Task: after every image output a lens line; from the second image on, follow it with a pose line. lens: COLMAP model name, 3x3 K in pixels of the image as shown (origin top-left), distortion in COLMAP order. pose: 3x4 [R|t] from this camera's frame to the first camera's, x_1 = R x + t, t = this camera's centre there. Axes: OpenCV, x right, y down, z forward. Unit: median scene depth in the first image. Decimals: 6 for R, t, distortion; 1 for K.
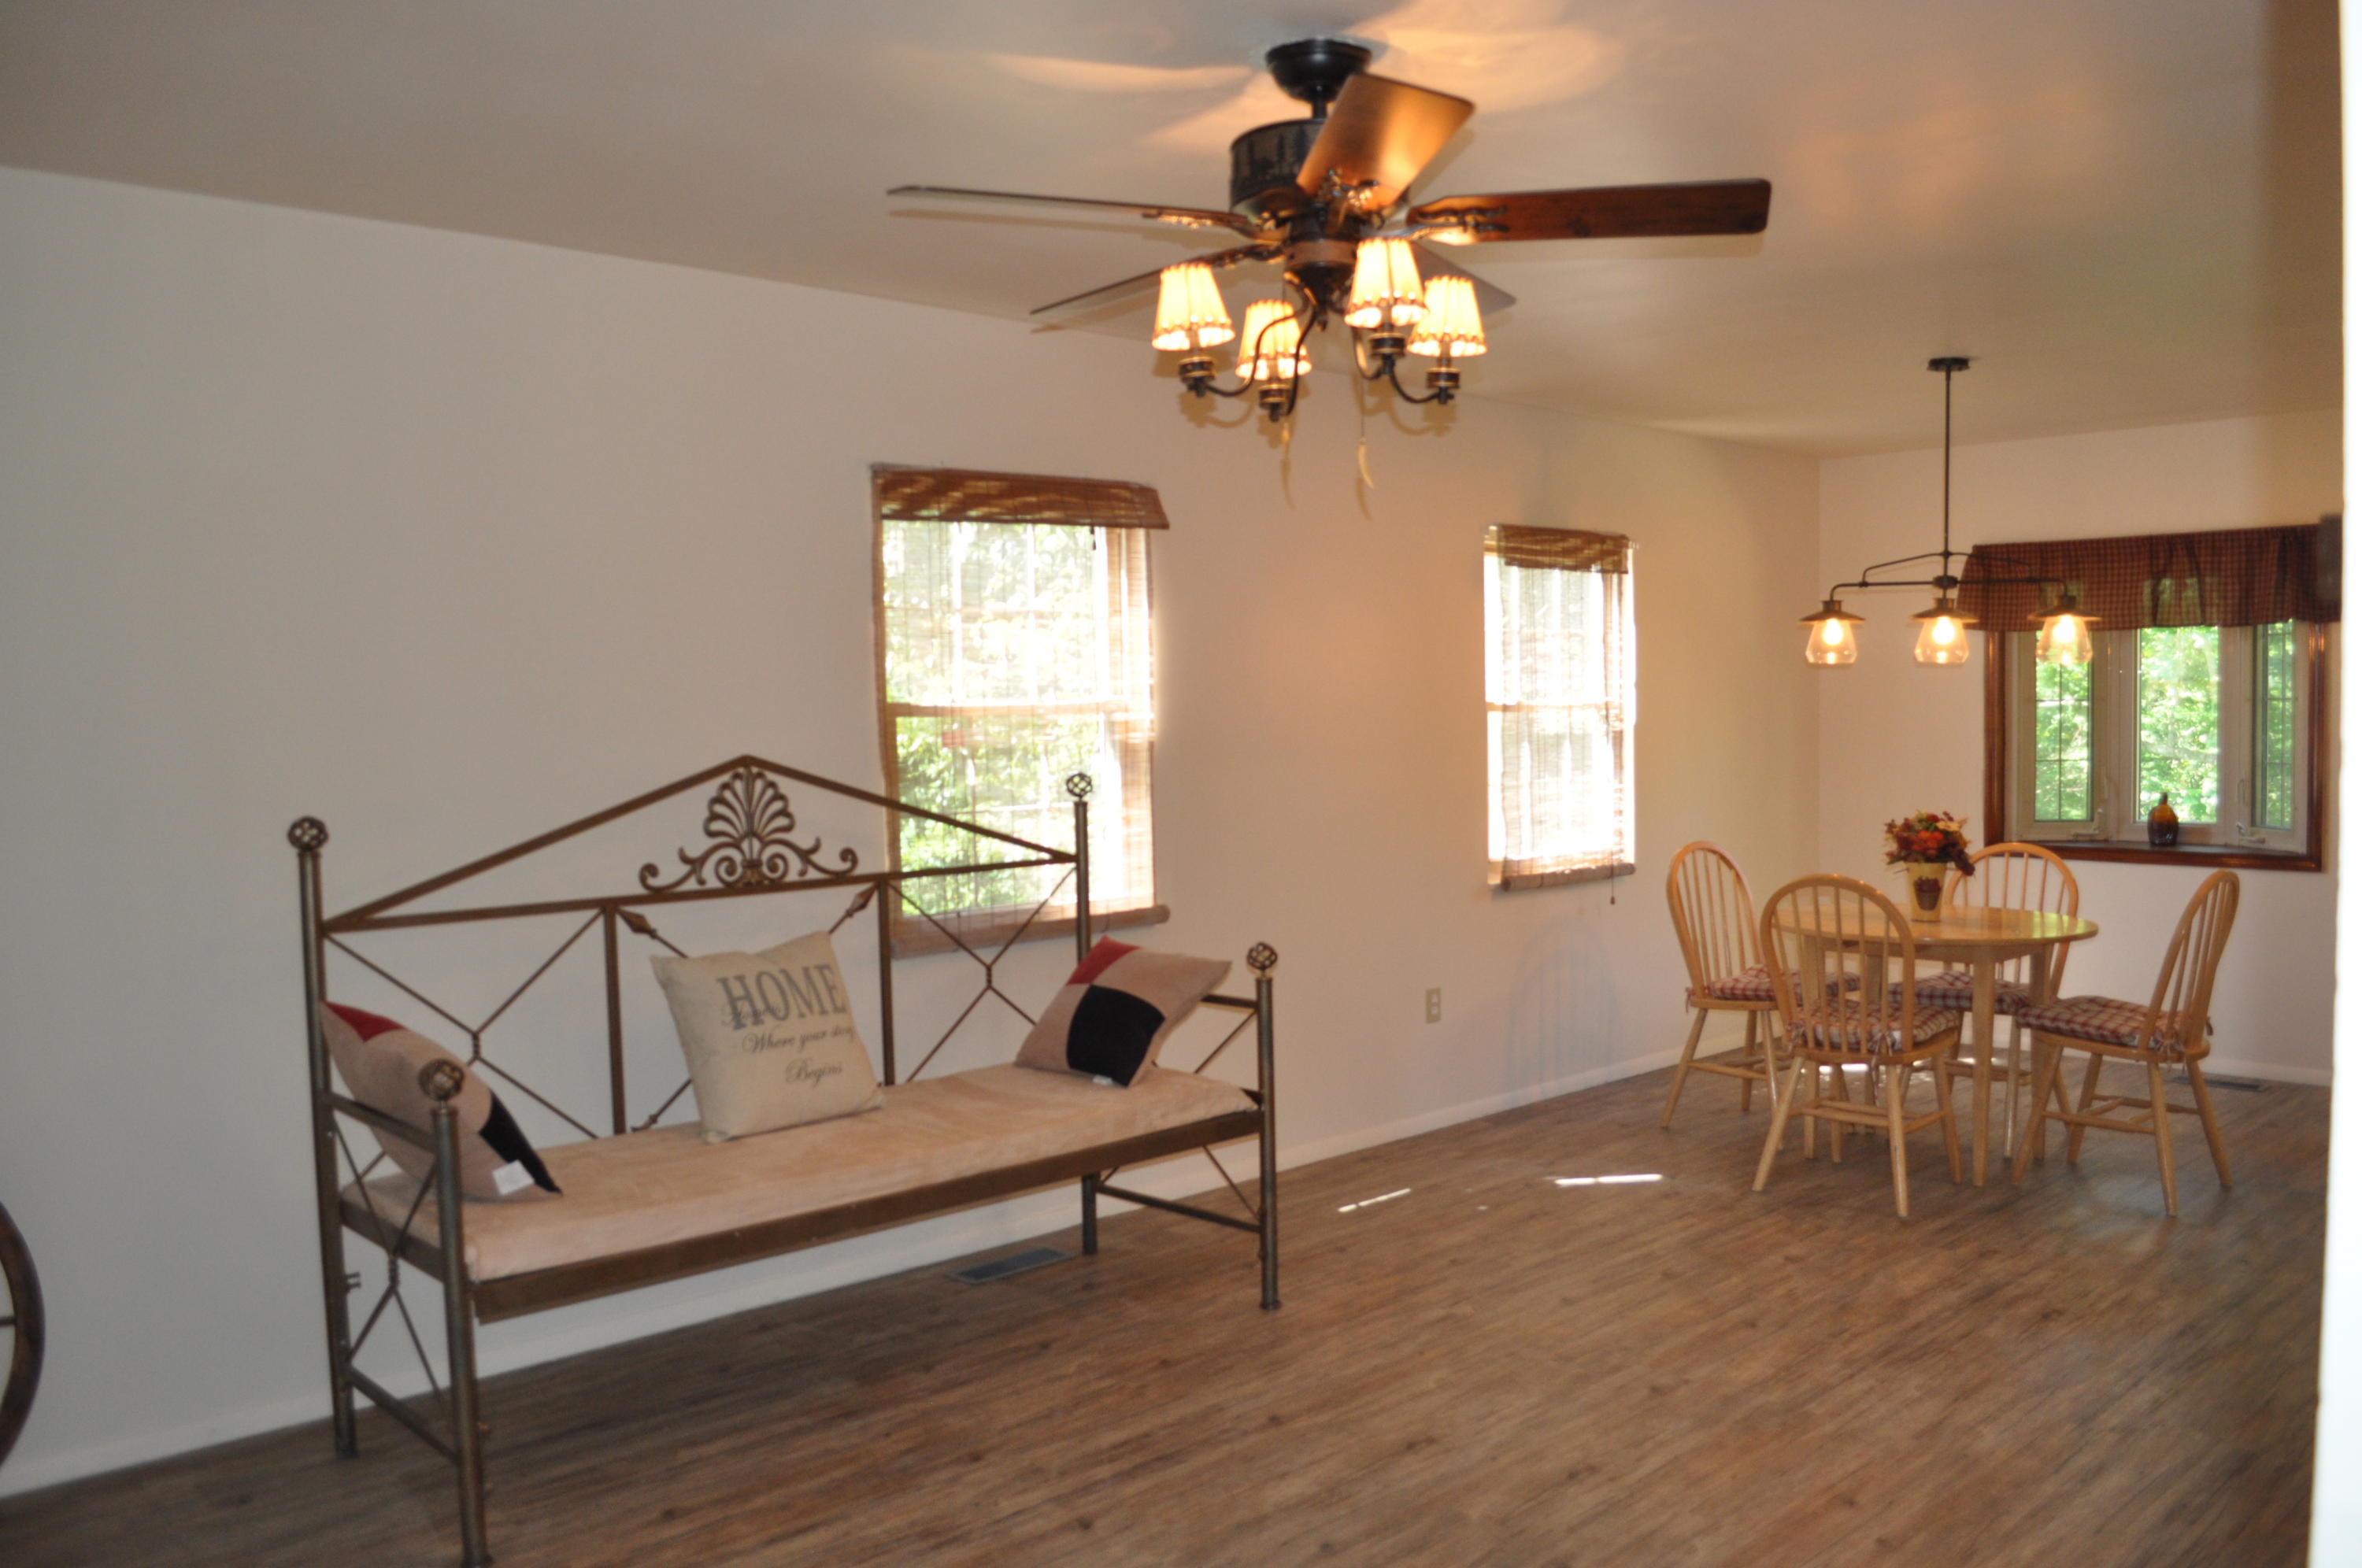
lens RADIAL K [[1855.6, 0, 1191.2], [0, 1855.6, 805.5], [0, 0, 1]] dist [-0.081226, 0.006083]
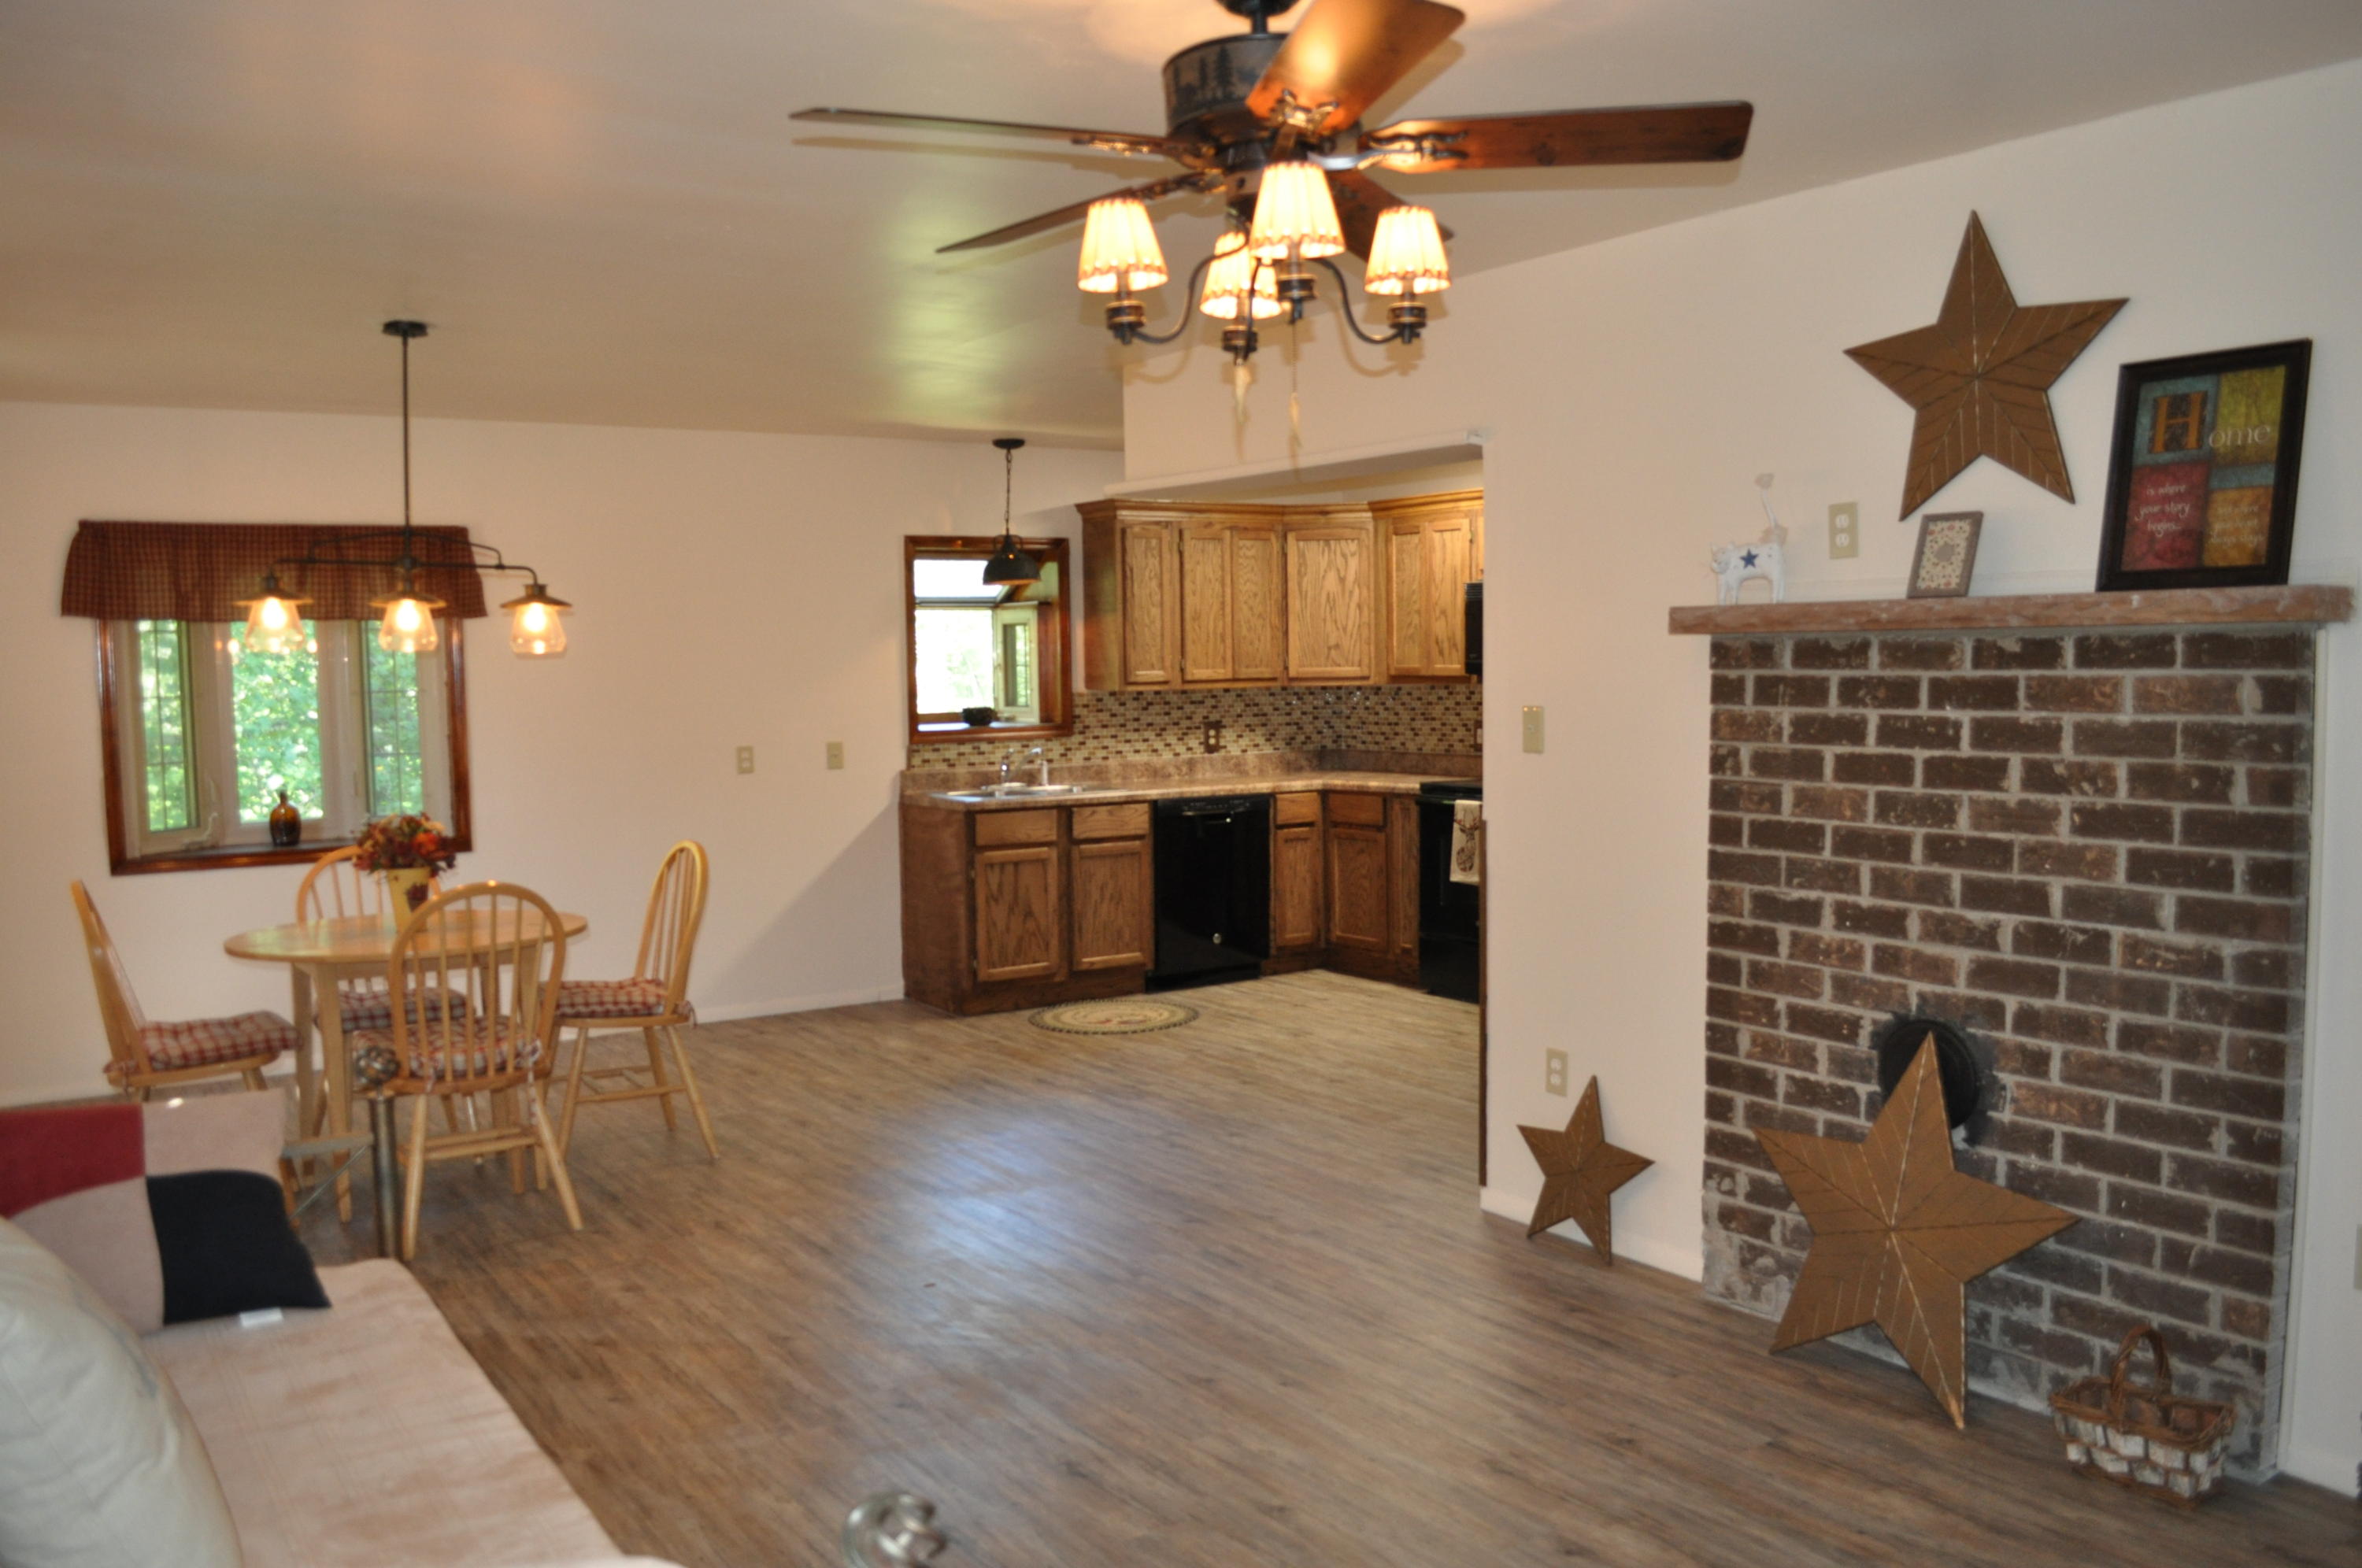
lens RADIAL K [[1855.6, 0, 1191.2], [0, 1855.6, 805.5], [0, 0, 1]] dist [-0.081226, 0.006083]
pose [[0.164166, -0.062786, 0.984433, -0.592270], [0.068610, 0.996282, 0.052100, -0.028351], [-0.984044, 0.058988, 0.167863, 0.623458]]
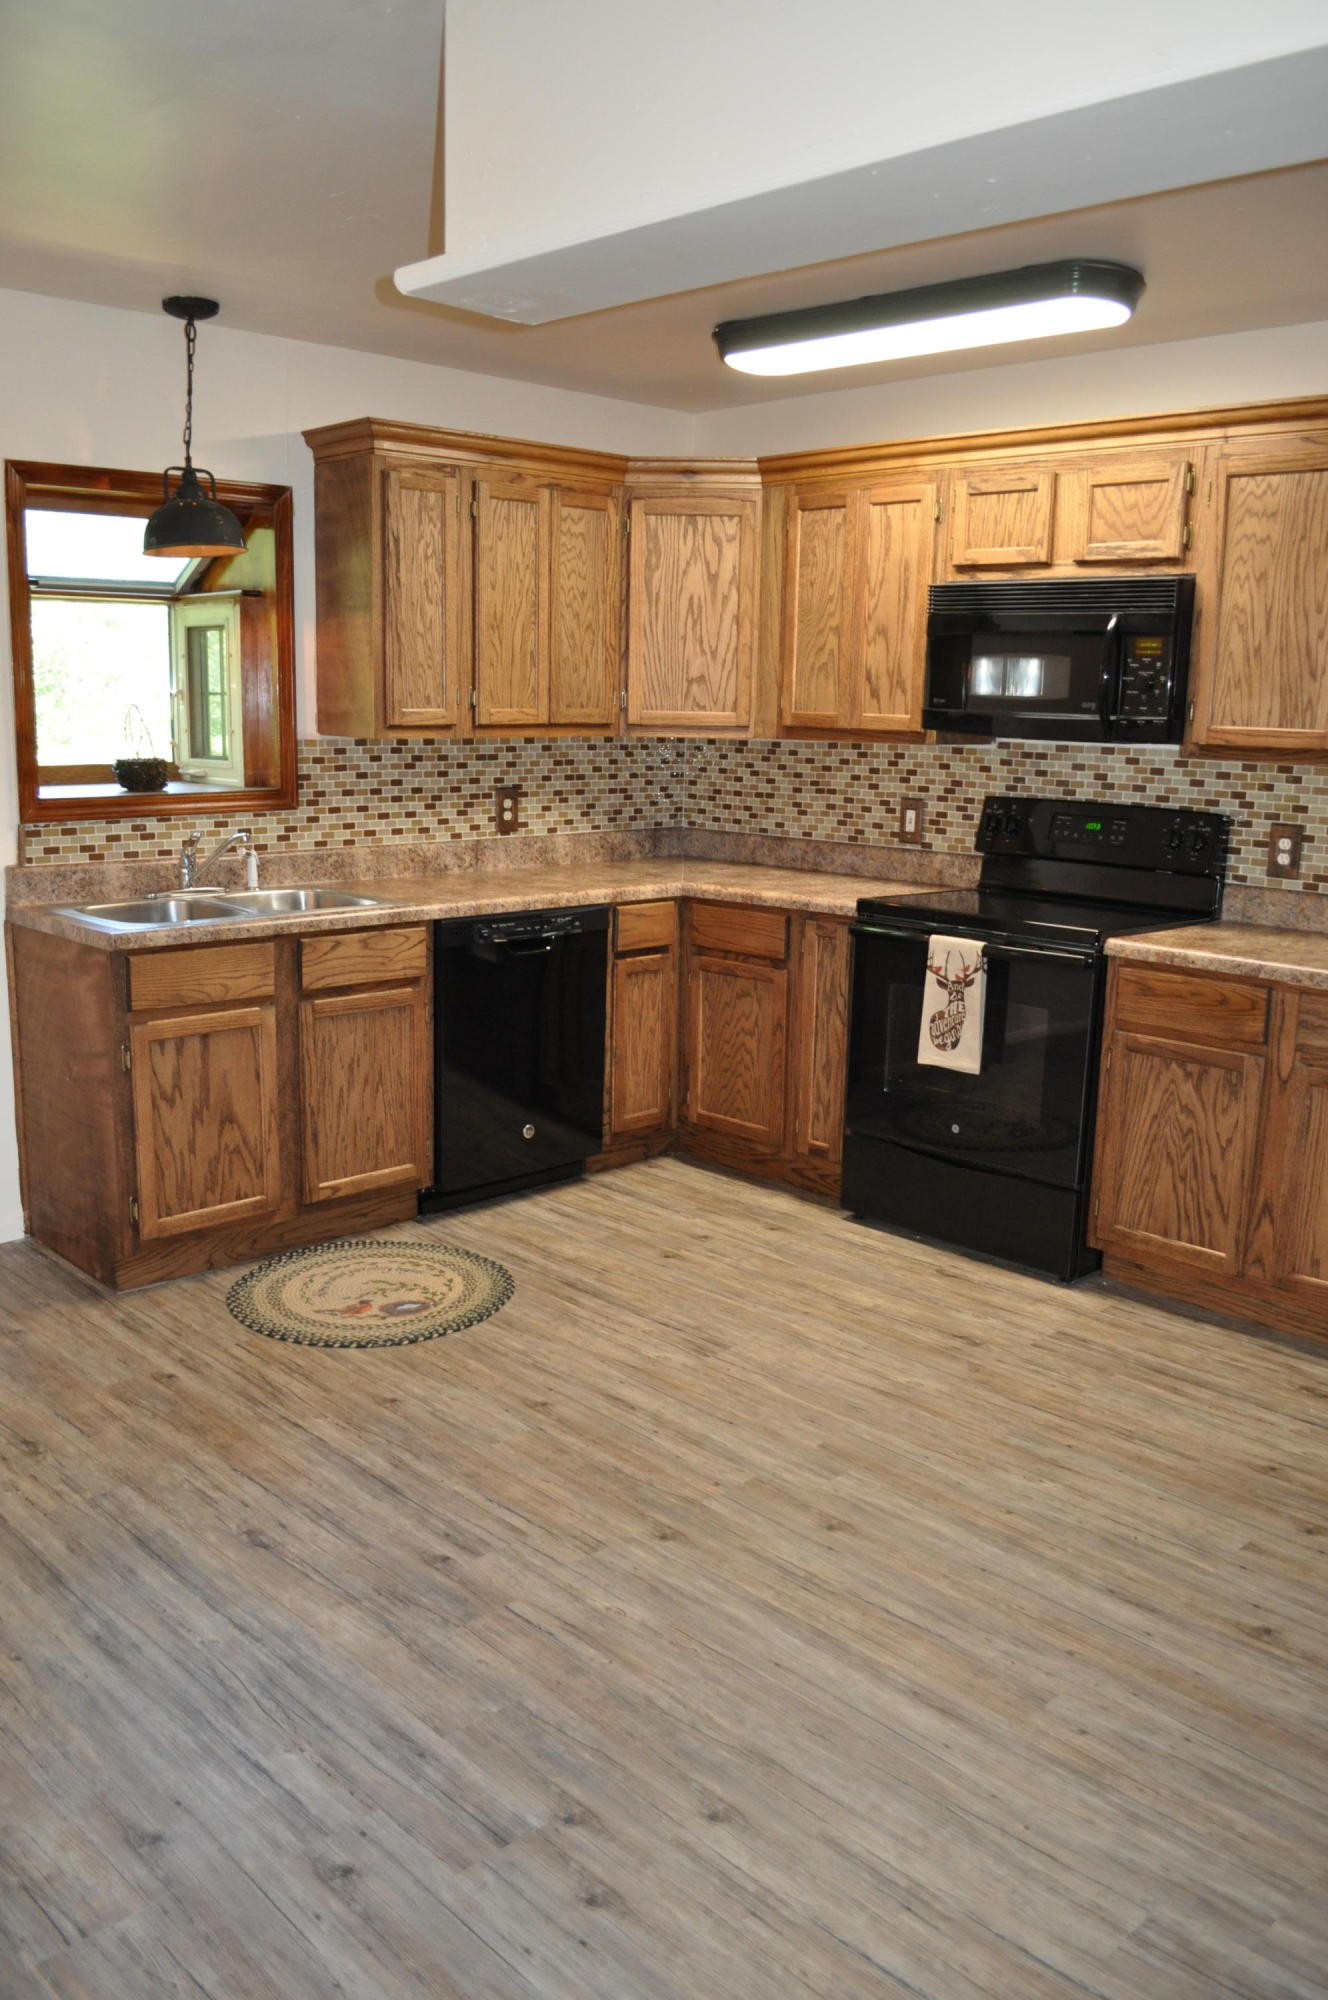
lens RADIAL K [[1571.4, 0, 653.2], [0, 1571.4, 1015.2], [0, 0, 1]] dist [-0.081226, 0.006083]
pose [[-0.004108, -0.179970, 0.983663, 0.323126], [0.038329, 0.982921, 0.179994, -0.052438], [-0.999257, 0.038442, 0.002860, 0.850034]]
